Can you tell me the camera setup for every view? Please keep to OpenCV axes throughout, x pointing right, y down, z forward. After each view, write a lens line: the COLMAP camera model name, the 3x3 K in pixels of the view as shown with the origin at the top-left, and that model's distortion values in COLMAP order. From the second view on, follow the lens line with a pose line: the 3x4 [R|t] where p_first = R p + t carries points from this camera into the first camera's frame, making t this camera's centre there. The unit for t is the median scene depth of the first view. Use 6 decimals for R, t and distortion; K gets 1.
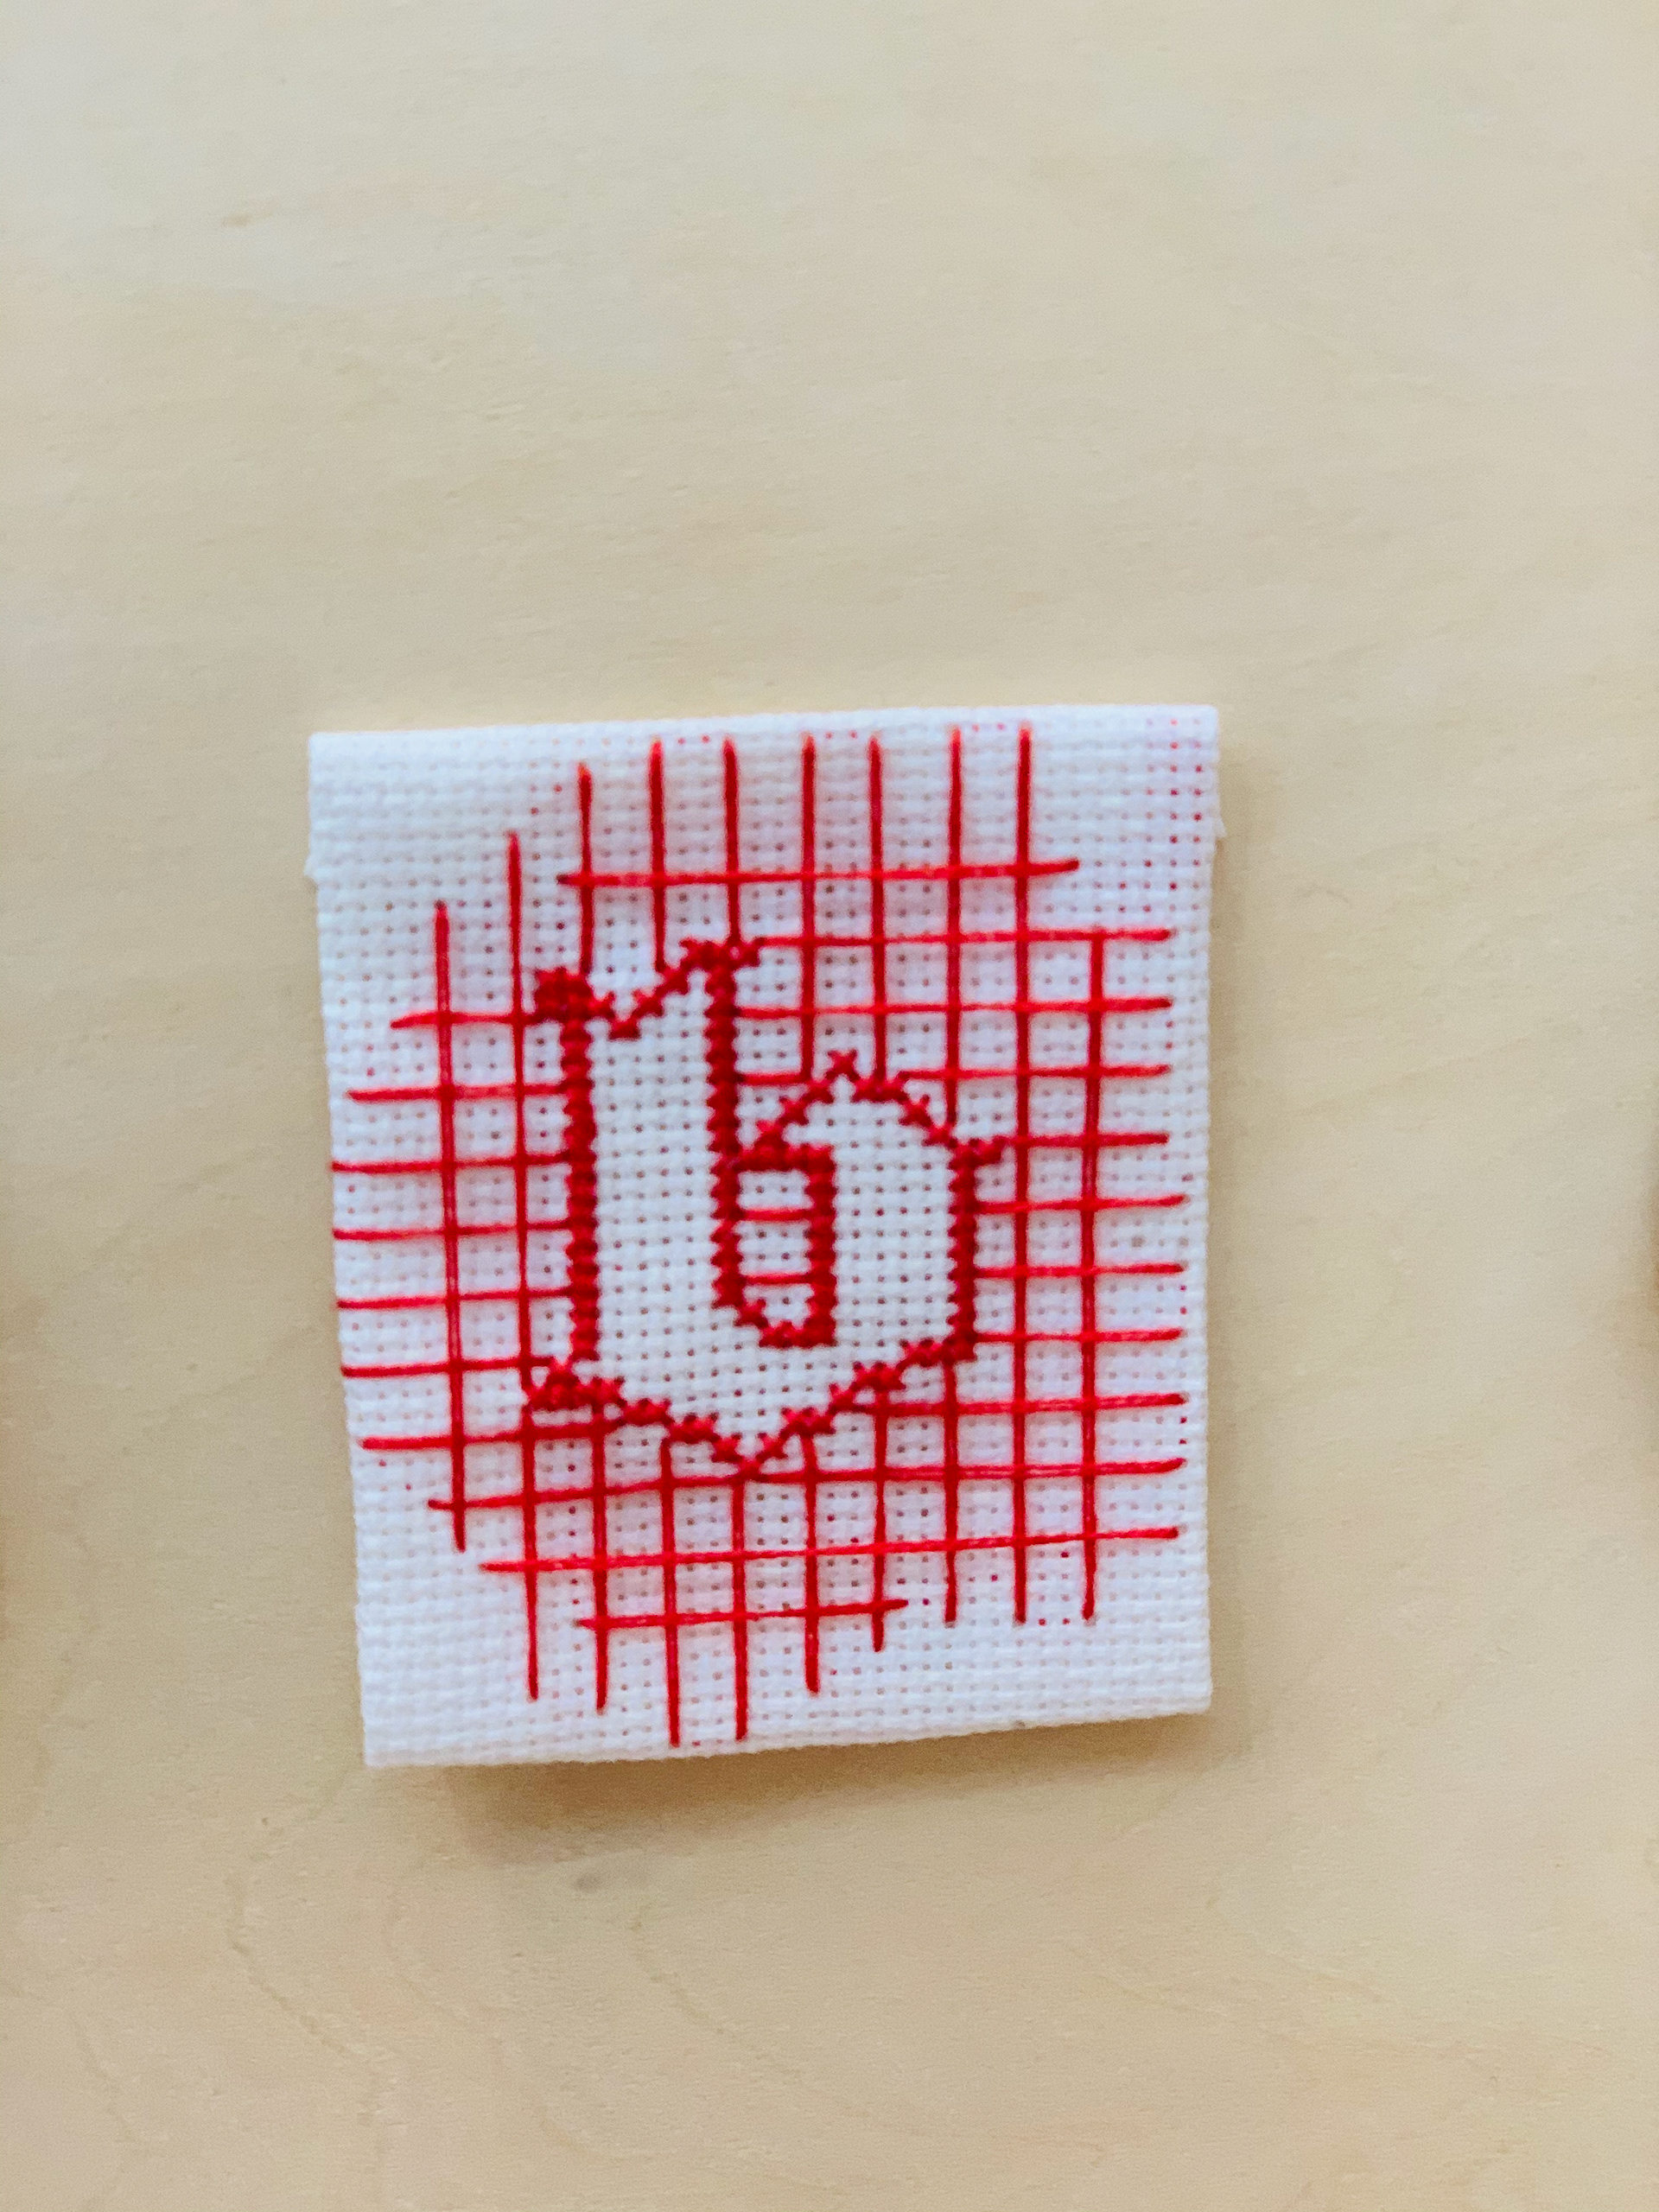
lens RADIAL K [[3322.1, 0, 829.5], [0, 3322.1, 1106.0], [0, 0, 1]] dist [-0.192038, -0.025006]
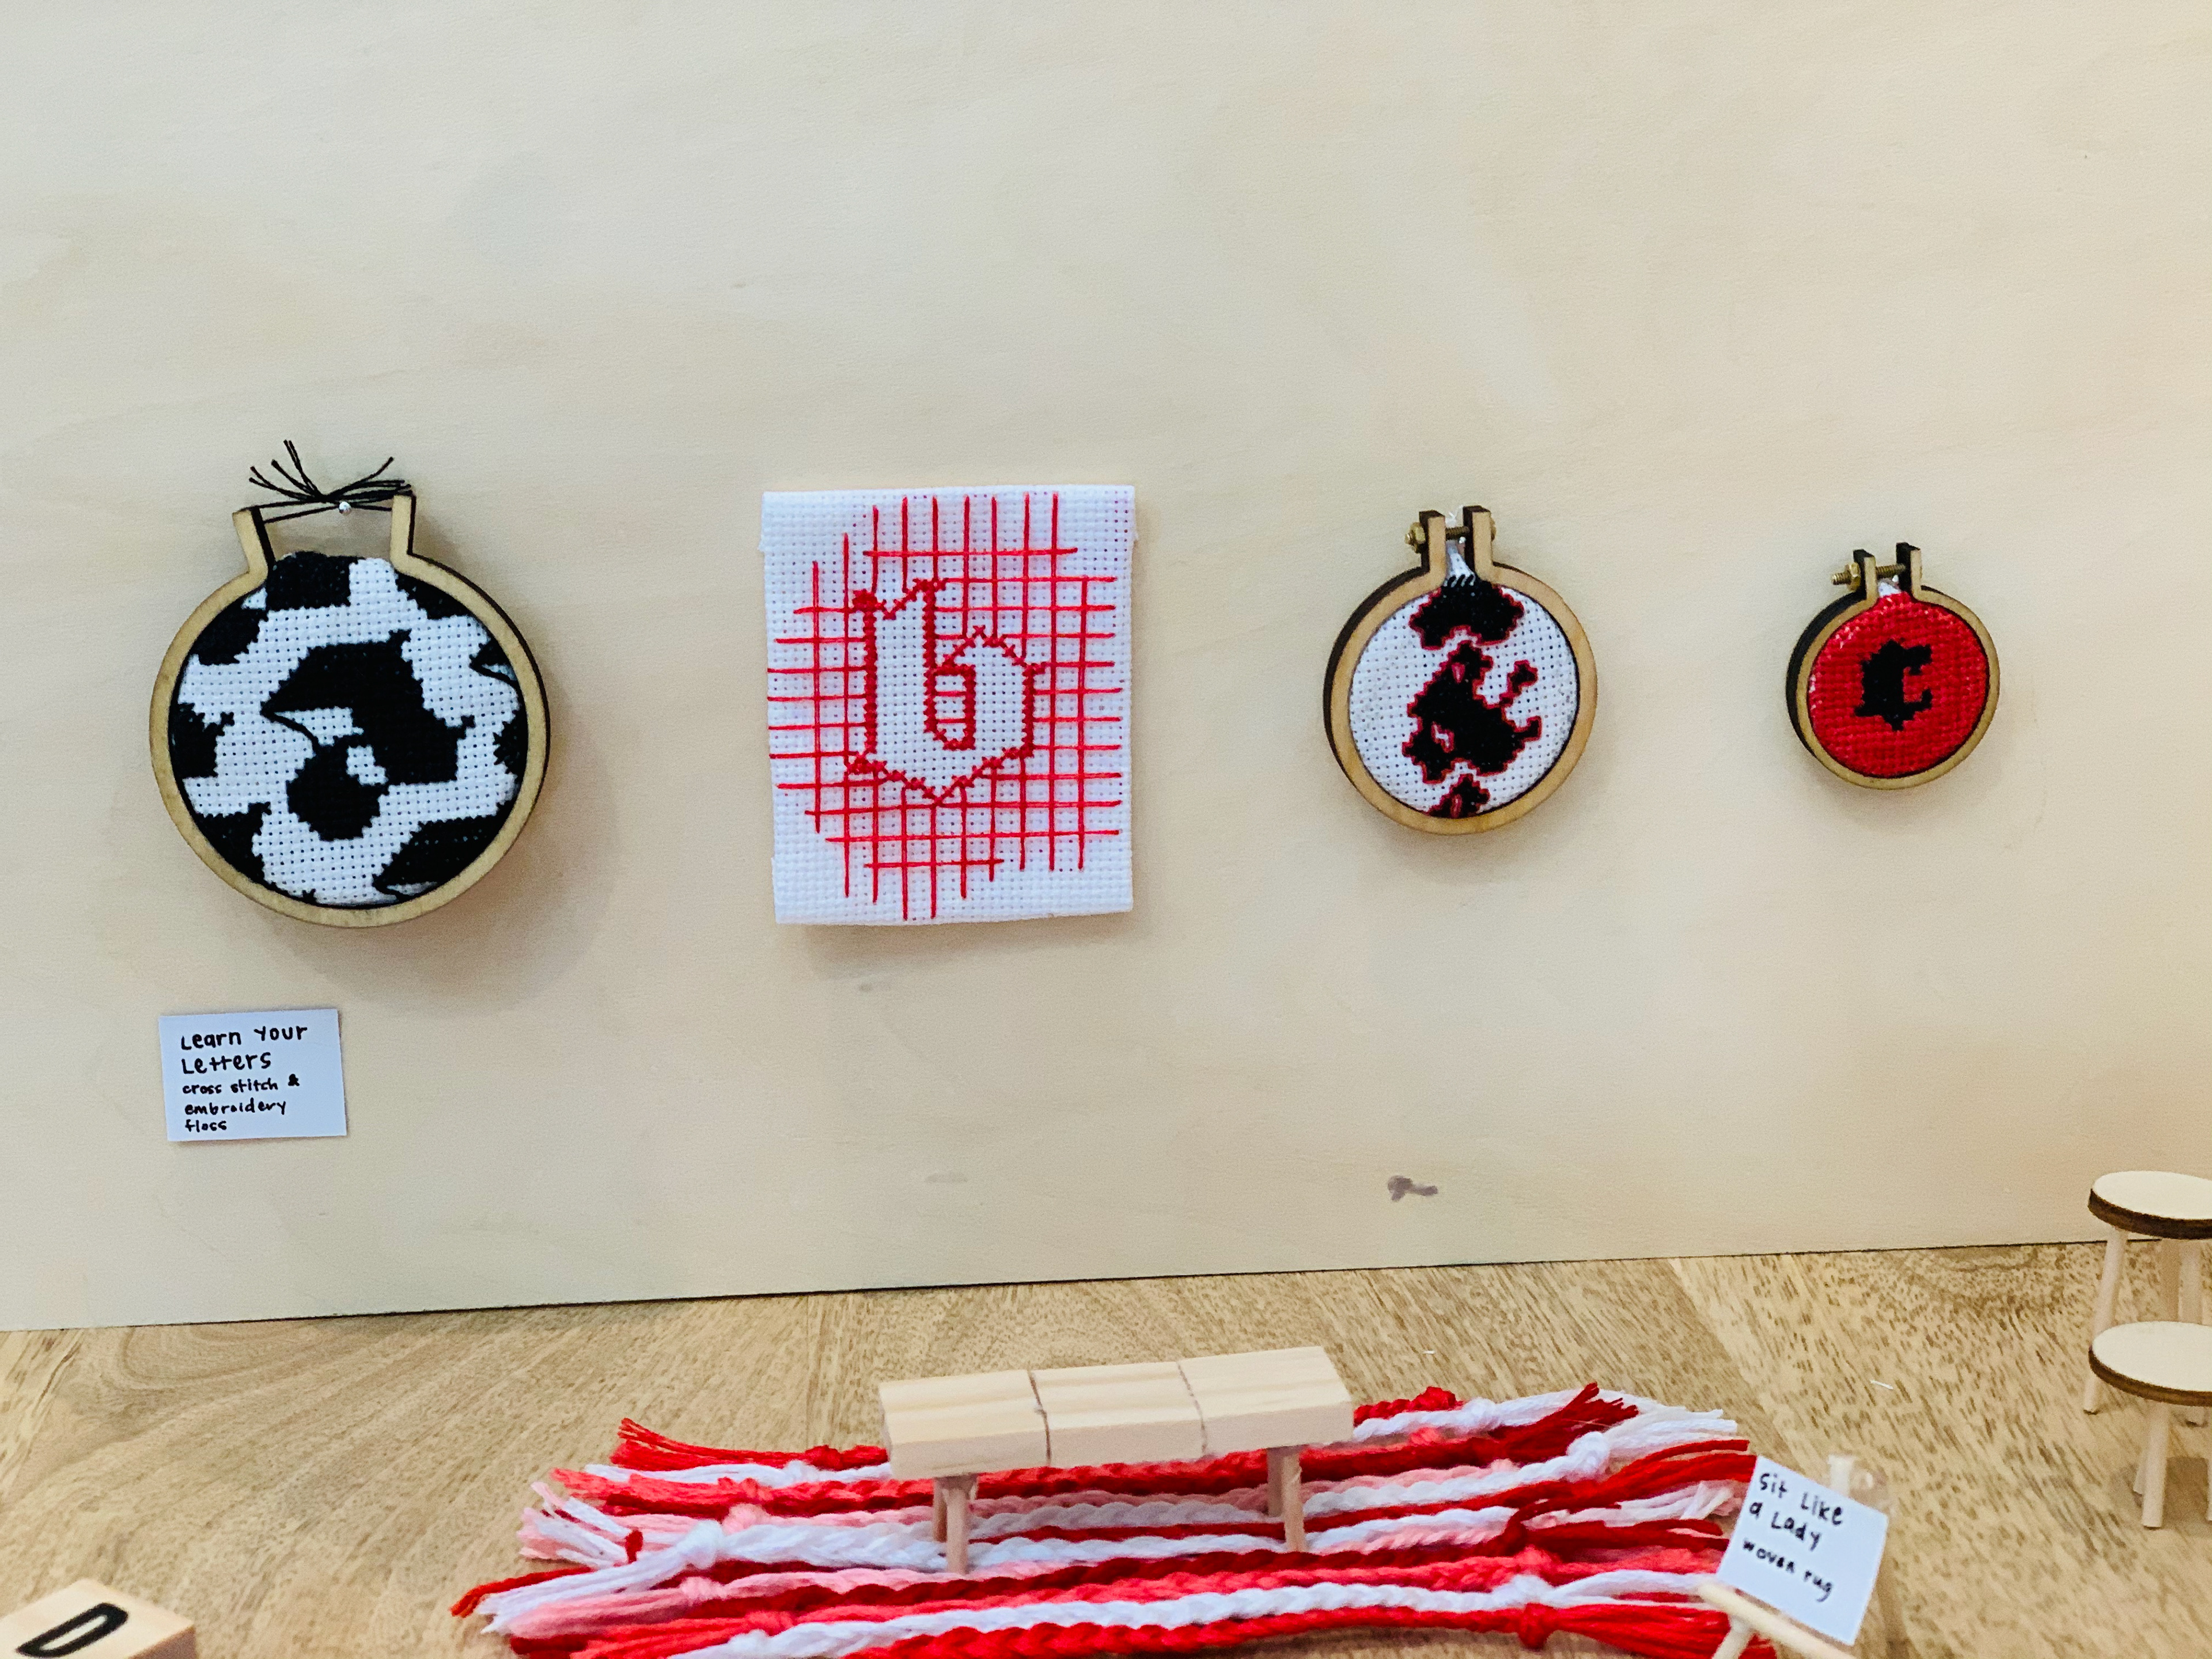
lens RADIAL K [[3343.4, 0, 1116.7], [0, 3343.4, 835.0], [0, 0, 1]] dist [-0.045613, 0.945652]
pose [[0.998676, 0.010374, 0.050384, -0.017162], [-0.011395, 0.999735, 0.020020, 0.085459], [-0.050163, -0.020568, 0.998529, -1.433583]]
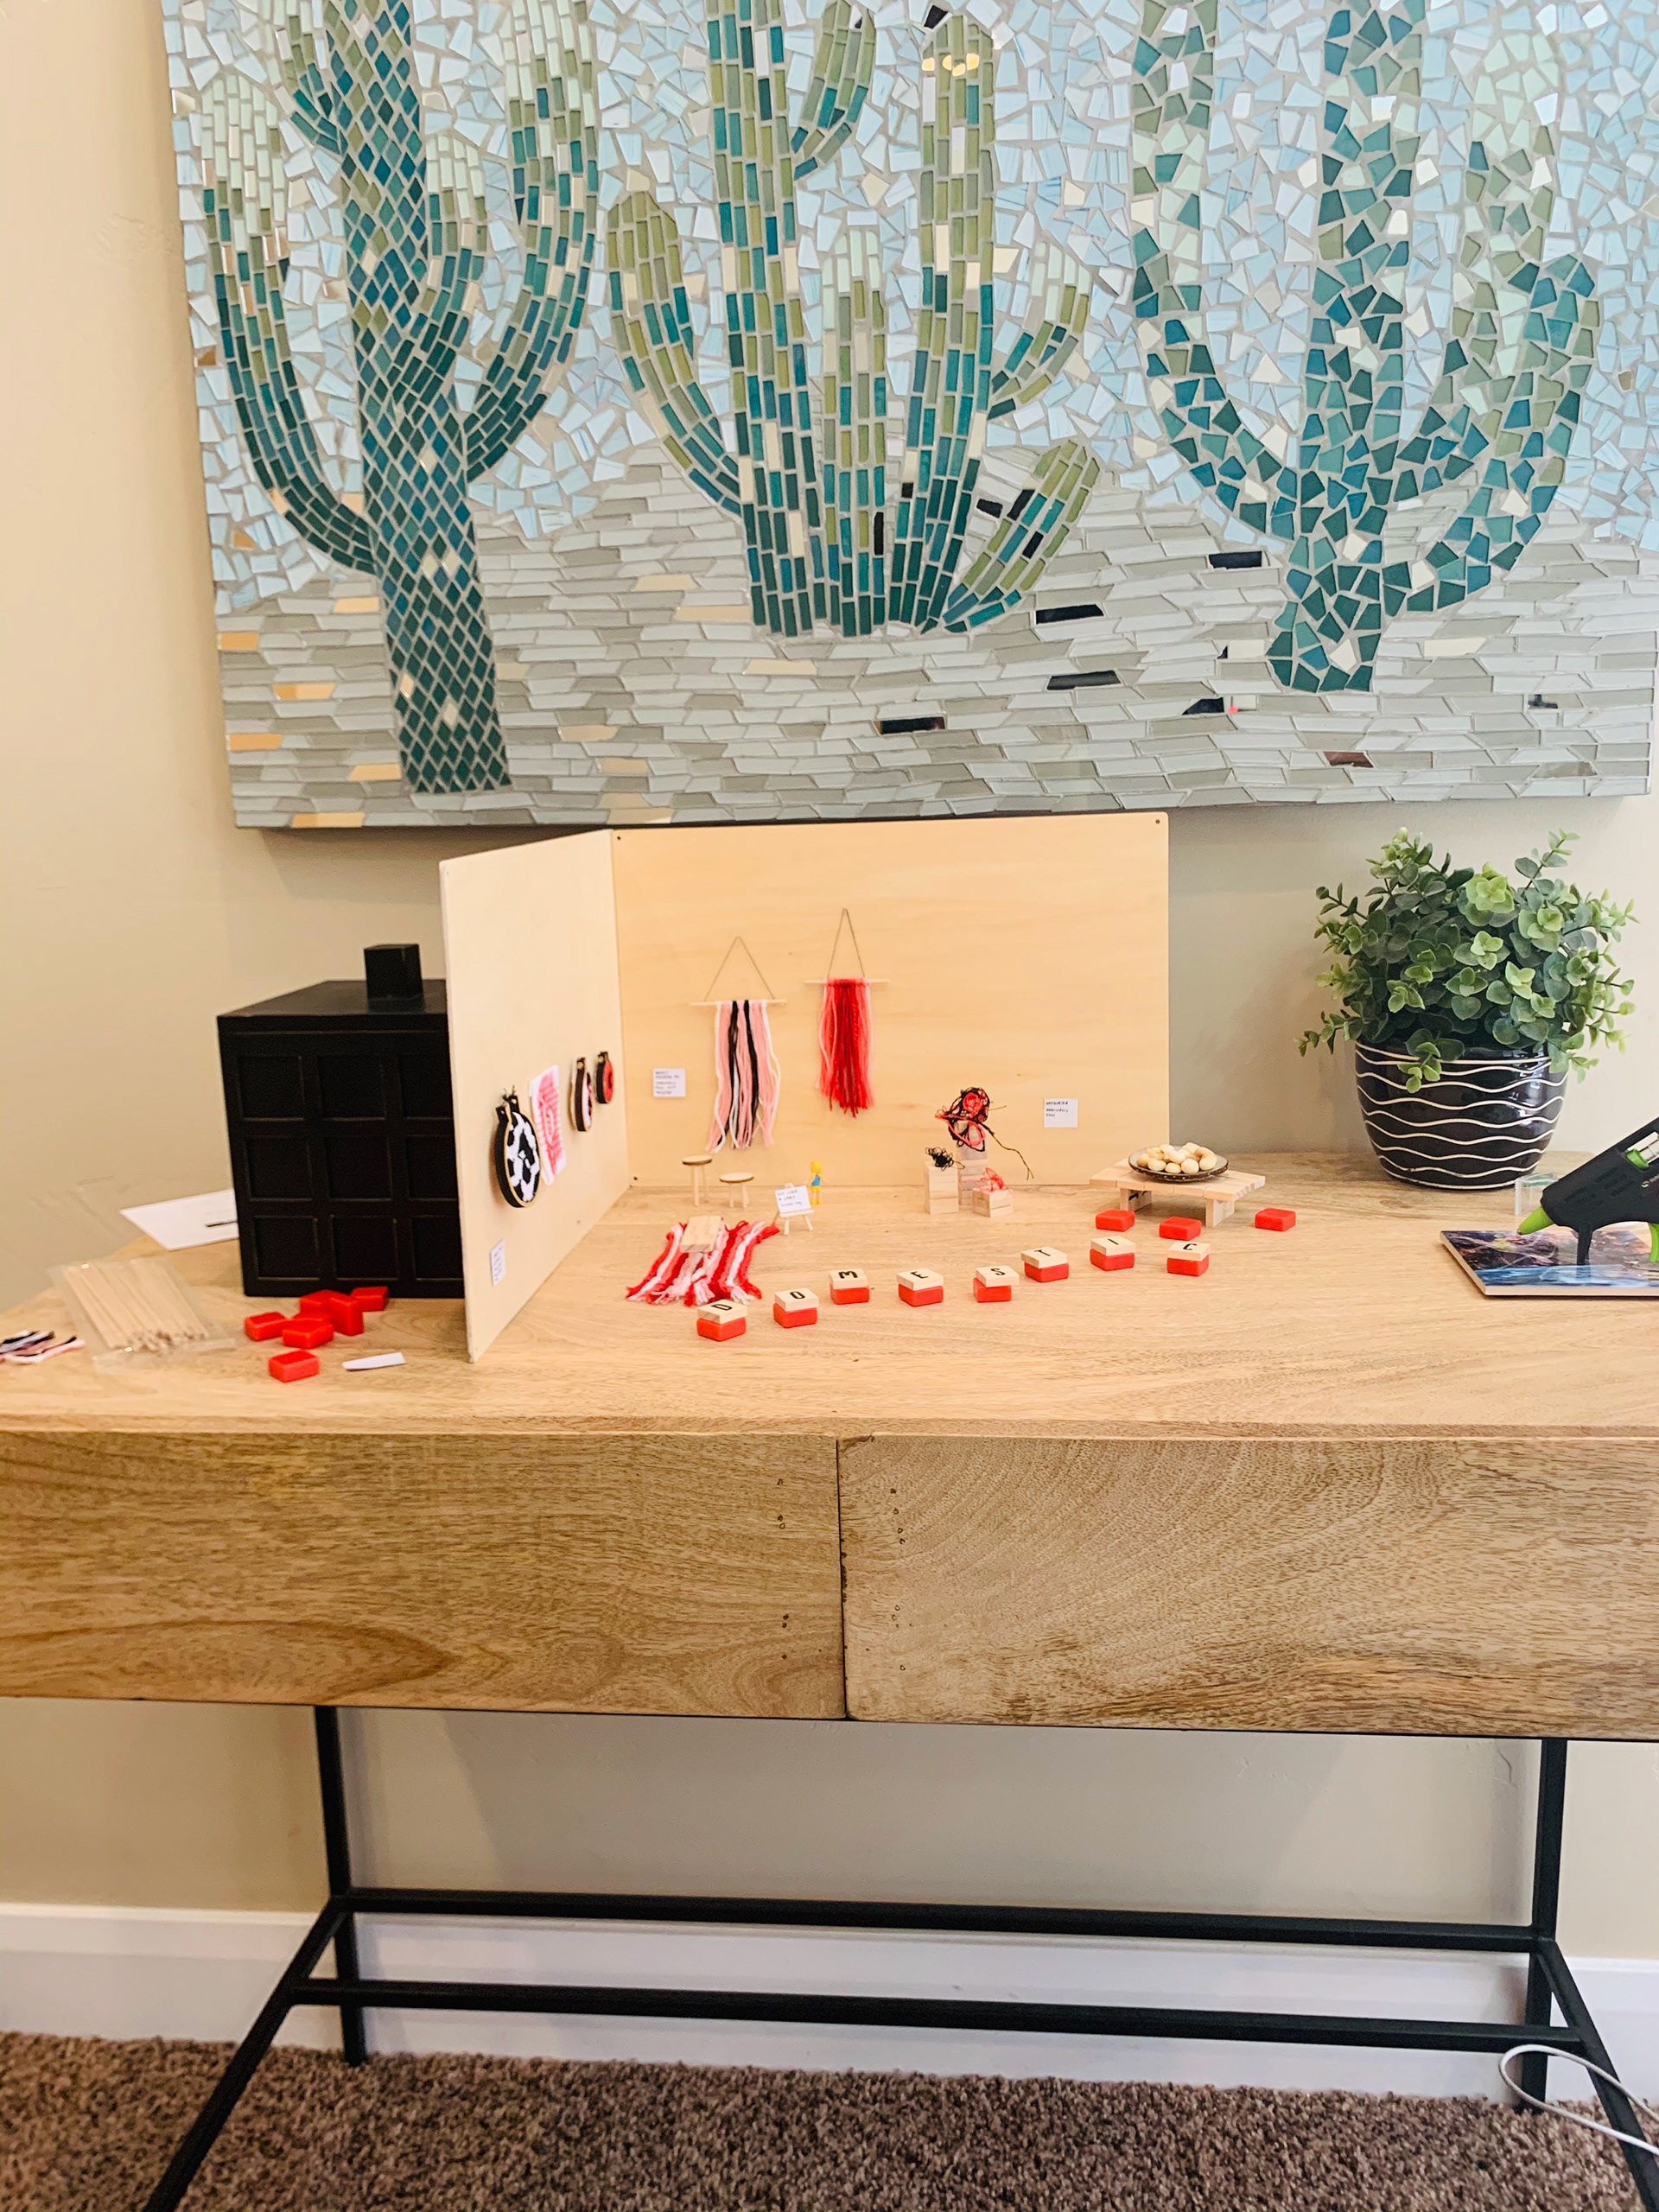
lens RADIAL K [[1704.0, 0, 818.0], [0, 1704.0, 1098.4], [0, 0, 1]] dist [0.054376, -0.143899]
pose [[0.154608, -0.168749, 0.973458, -4.855705], [0.265810, 0.956079, 0.123520, -0.451122], [-0.951547, 0.239658, 0.192673, -0.768809]]
